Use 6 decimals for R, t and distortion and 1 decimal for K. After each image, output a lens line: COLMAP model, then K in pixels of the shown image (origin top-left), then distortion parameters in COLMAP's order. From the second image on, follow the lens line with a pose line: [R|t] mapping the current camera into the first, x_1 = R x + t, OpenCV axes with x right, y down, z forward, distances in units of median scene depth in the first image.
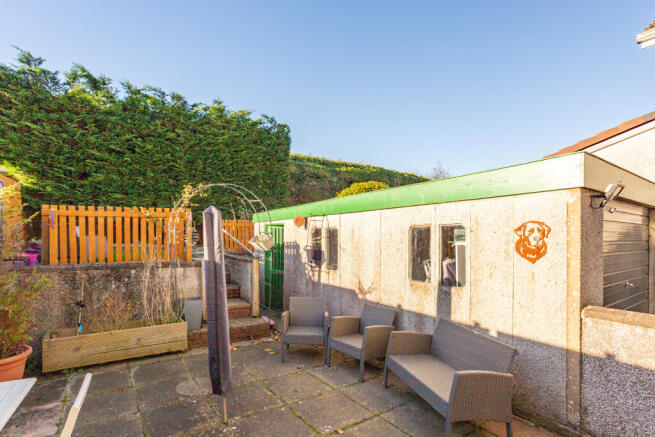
lens RADIAL K [[312.6, 0, 327.4], [0, 312.6, 252.5], [0, 0, 1]] dist [-0.002053, -0.000720]
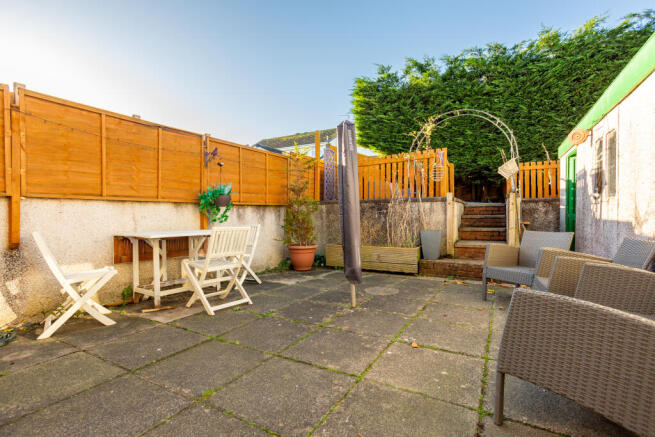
lens RADIAL K [[312.5, 0, 327.5], [0, 312.5, 218.5], [0, 0, 1]] dist [0.002732, 0.001080]
pose [[0.483212, 0.000479, -0.875503, 0.158295], [-0.007459, 0.999966, -0.003569, 0.057578], [0.875472, 0.008255, 0.483199, 0.093789]]
